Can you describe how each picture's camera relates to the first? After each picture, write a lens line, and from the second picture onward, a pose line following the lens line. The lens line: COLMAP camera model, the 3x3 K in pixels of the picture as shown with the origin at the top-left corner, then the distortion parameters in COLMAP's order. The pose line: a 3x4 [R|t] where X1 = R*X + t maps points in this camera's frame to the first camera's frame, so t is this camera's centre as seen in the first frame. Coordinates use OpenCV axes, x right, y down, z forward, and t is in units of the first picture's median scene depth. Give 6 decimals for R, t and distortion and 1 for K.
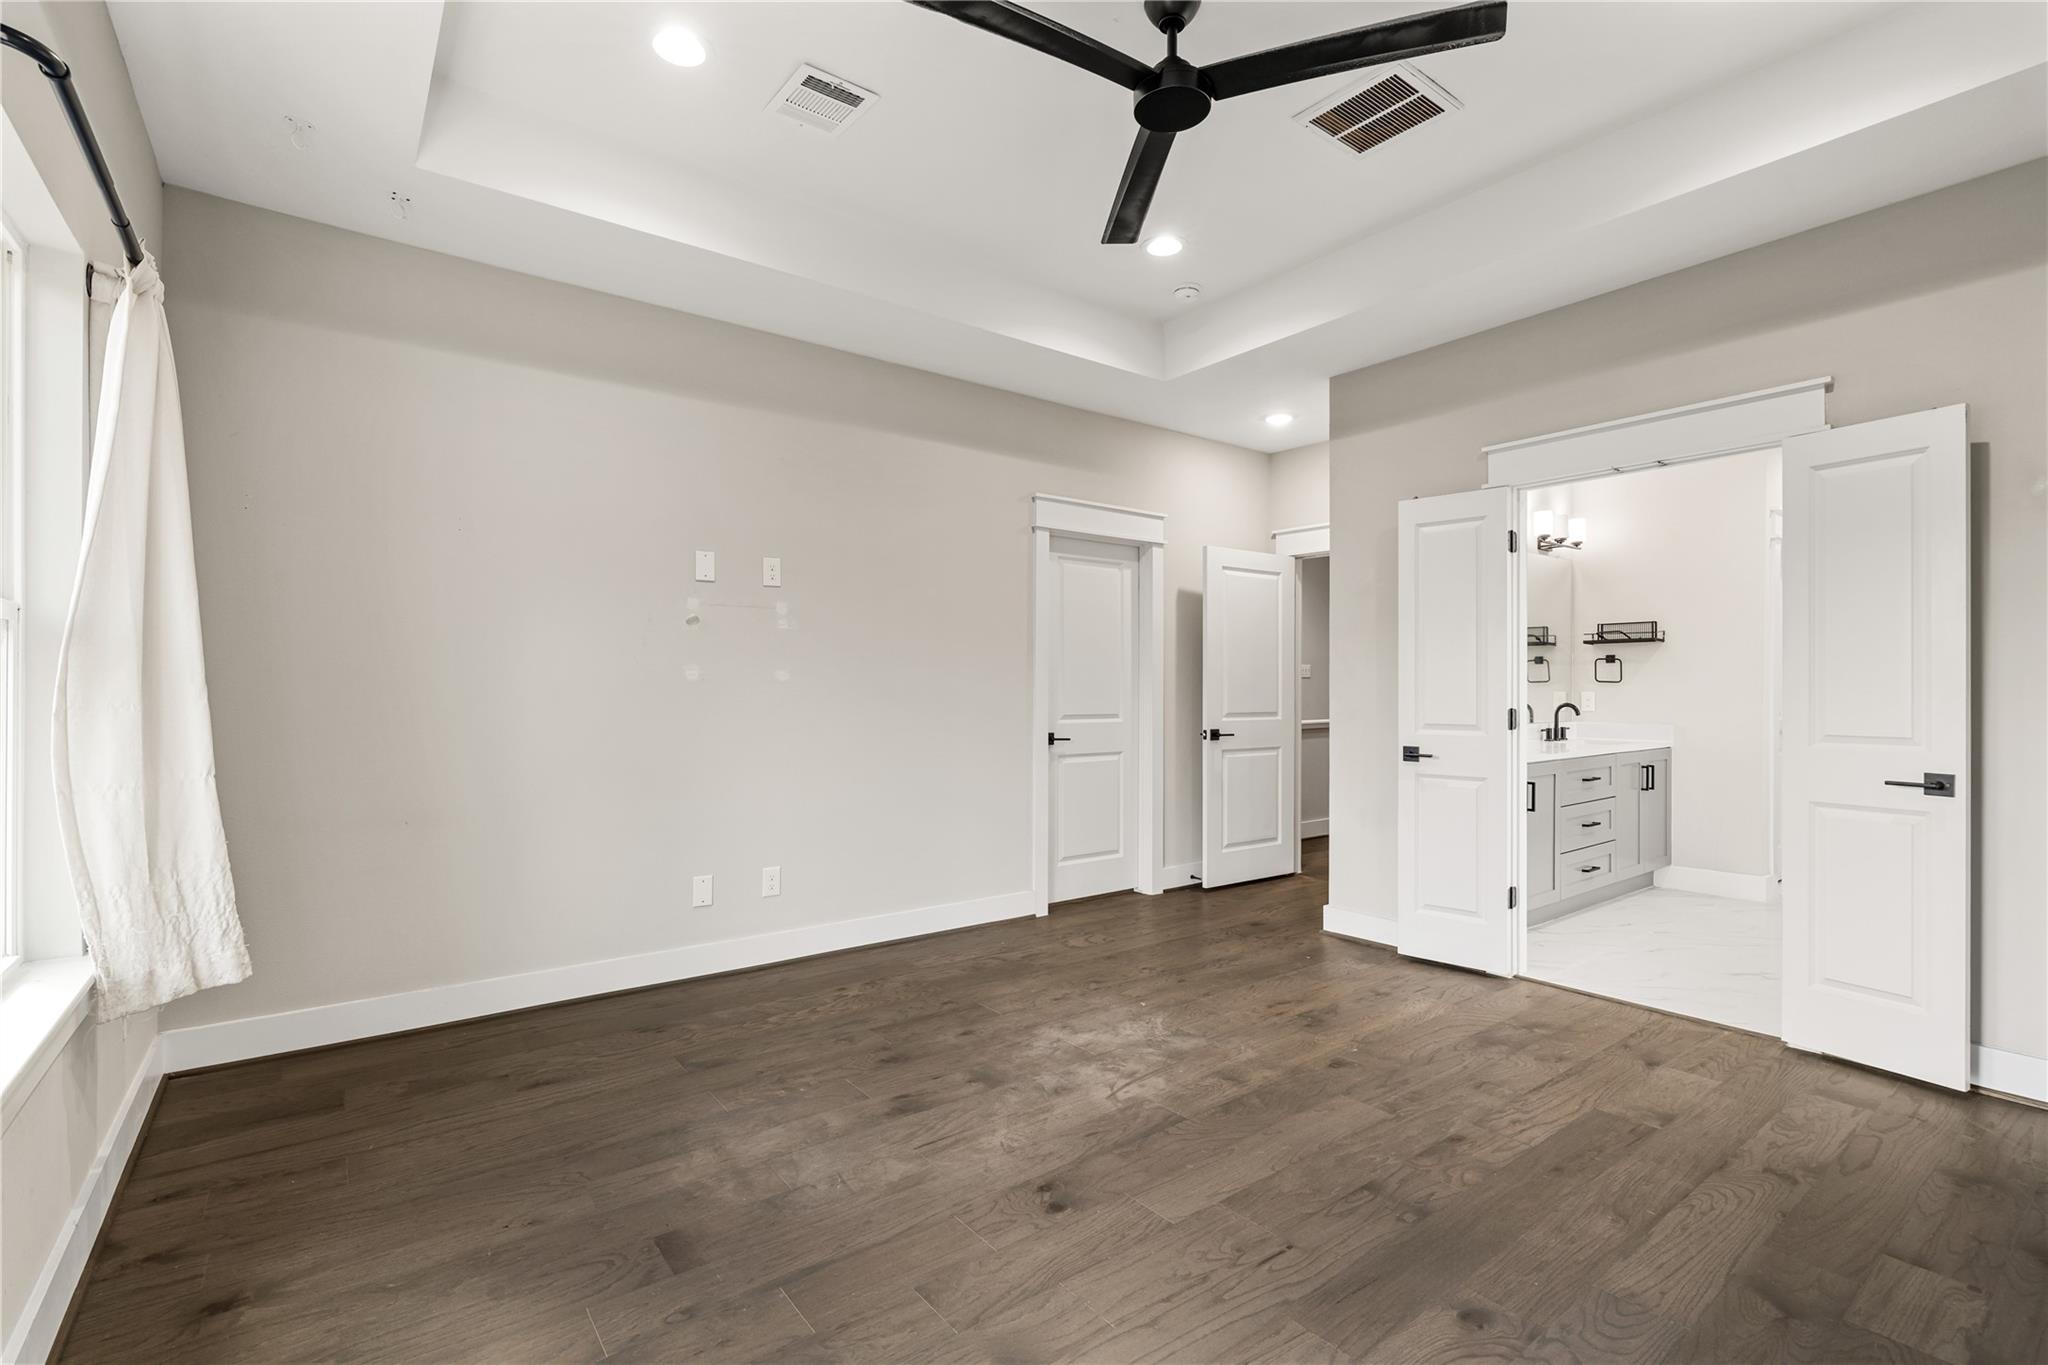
lens RADIAL K [[927.3, 0, 1024.0], [0, 927.3, 682.5], [0, 0, 1]] dist [-0.001666, 0.000280]
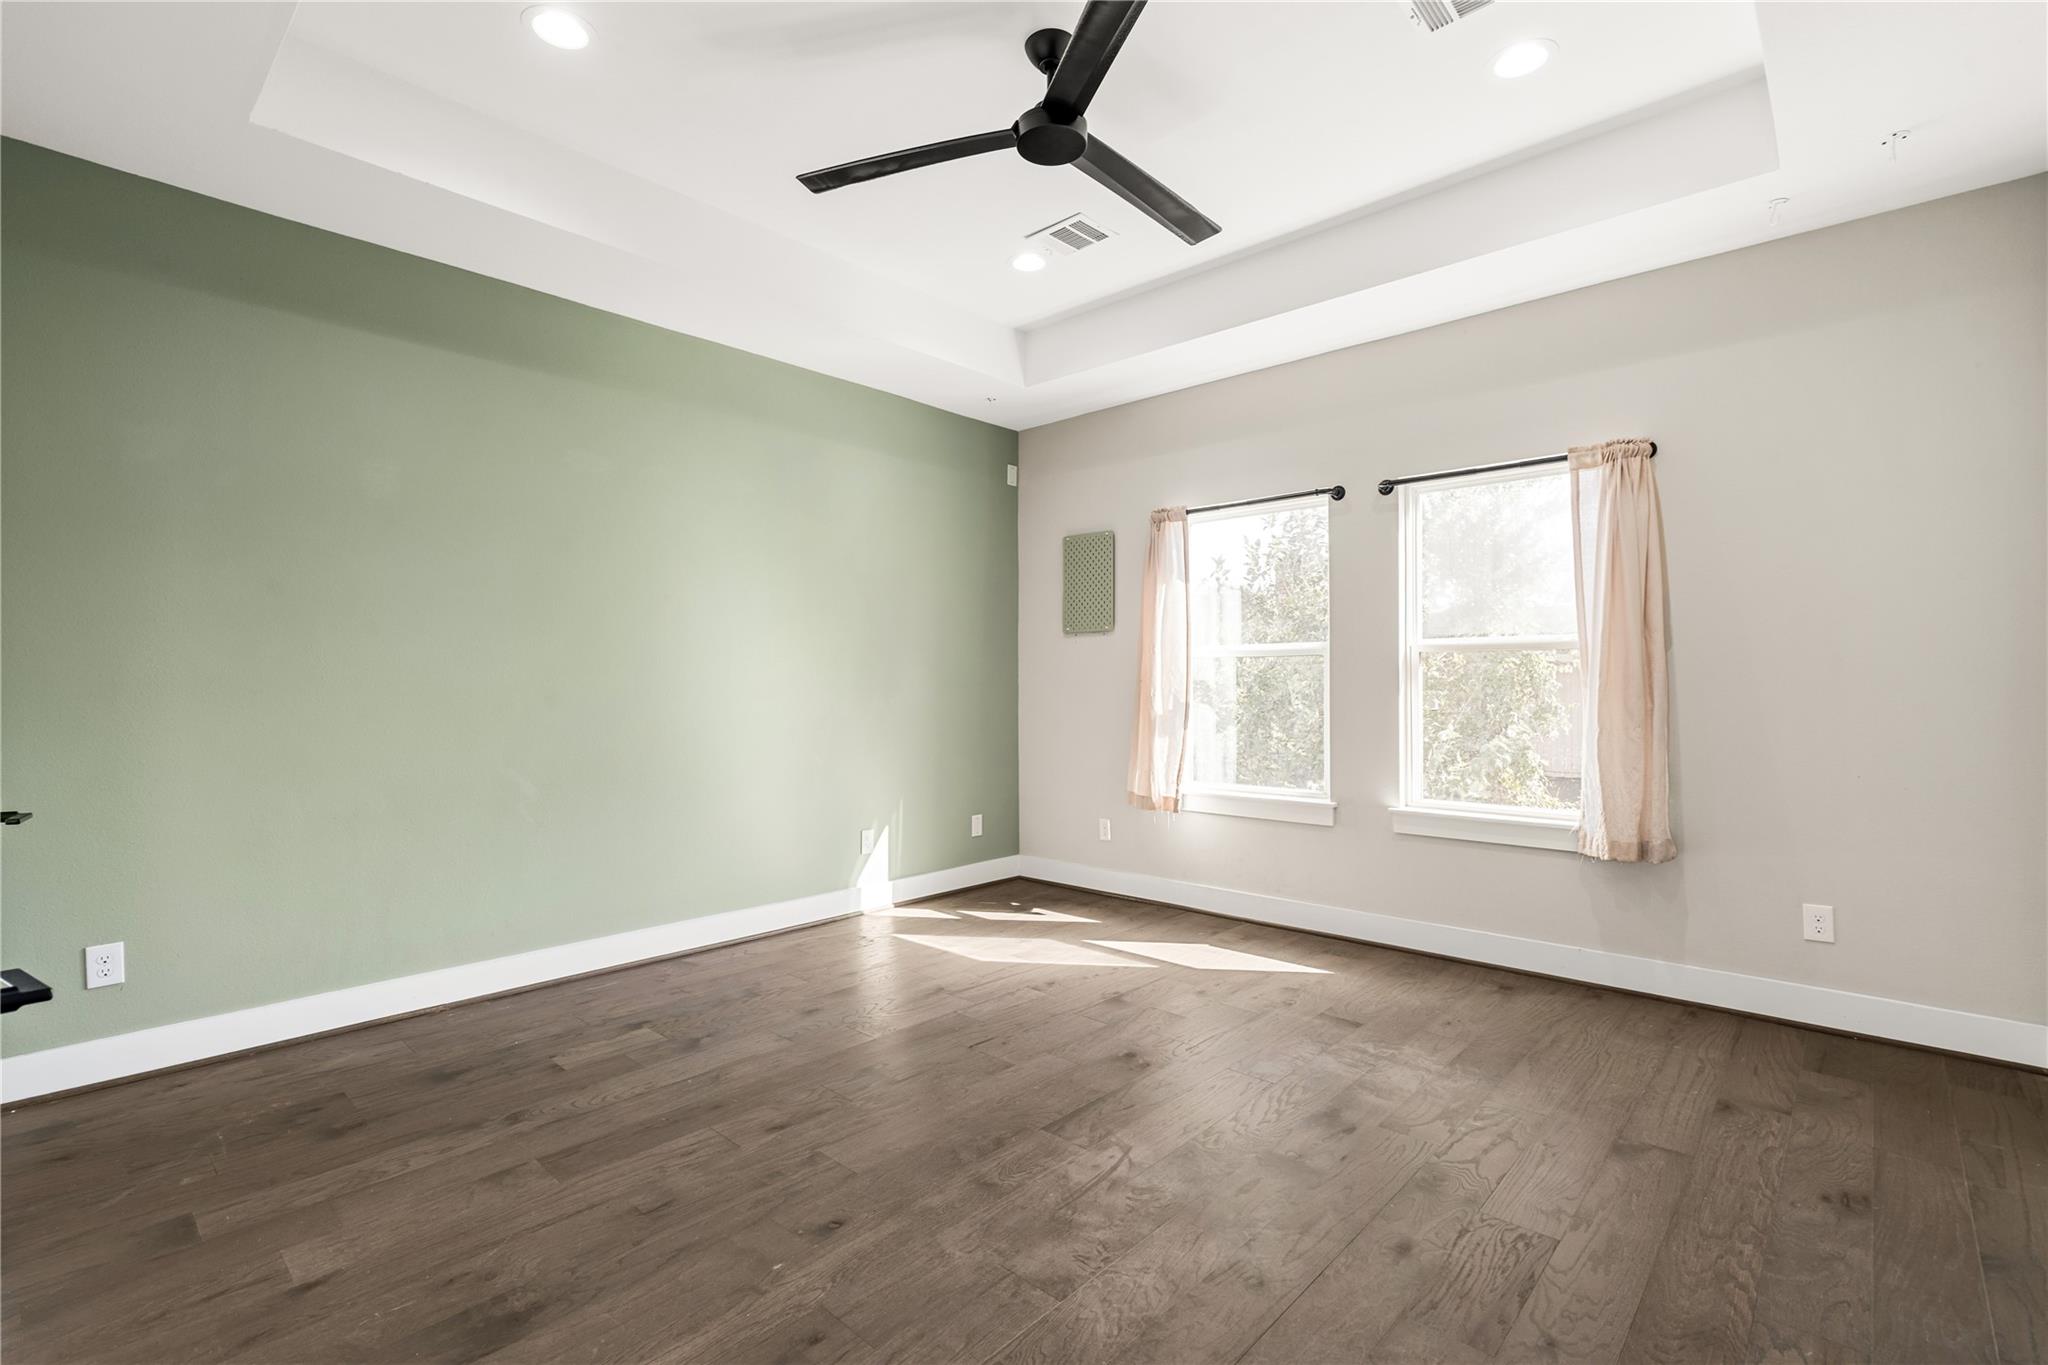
lens RADIAL K [[927.3, 0, 1024.0], [0, 927.3, 682.5], [0, 0, 1]] dist [-0.001666, 0.000280]
pose [[-0.984937, -0.001311, -0.172906, 0.354573], [-0.000225, 0.999980, -0.006301, 0.013349], [0.172911, -0.006167, -0.984918, 1.919090]]
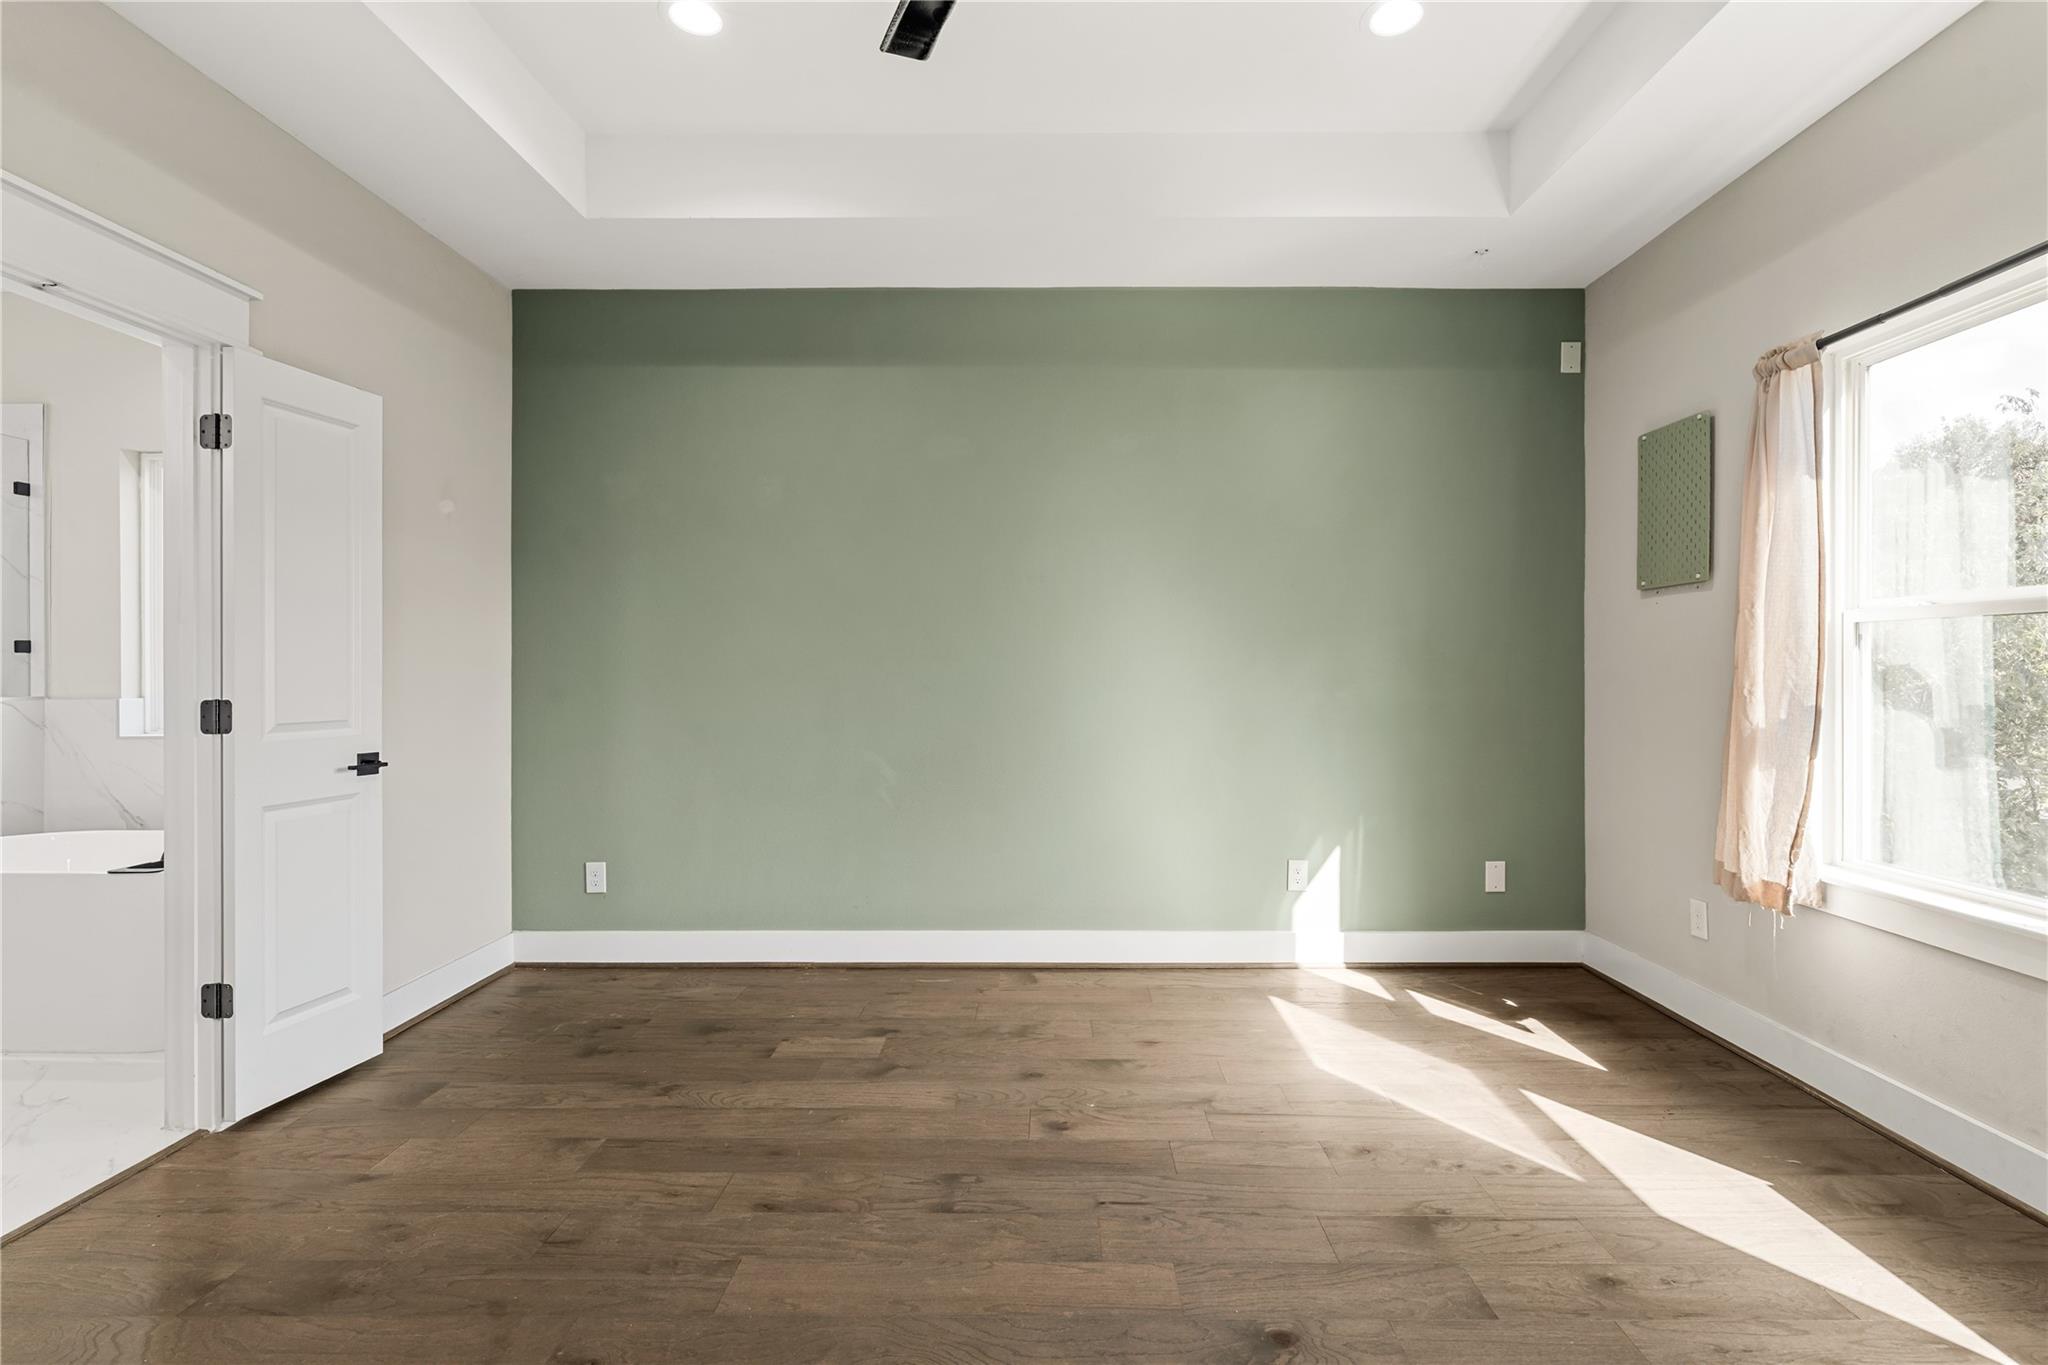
lens RADIAL K [[937.6, 0, 1044.5], [0, 937.6, 669.3], [0, 0, 1]] dist [-0.004311, 0.000132]
pose [[-0.792224, -0.000927, 0.610230, -0.232742], [-0.004162, 0.999984, -0.003884, 0.008369], [-0.610217, -0.005617, -0.792215, 1.427508]]
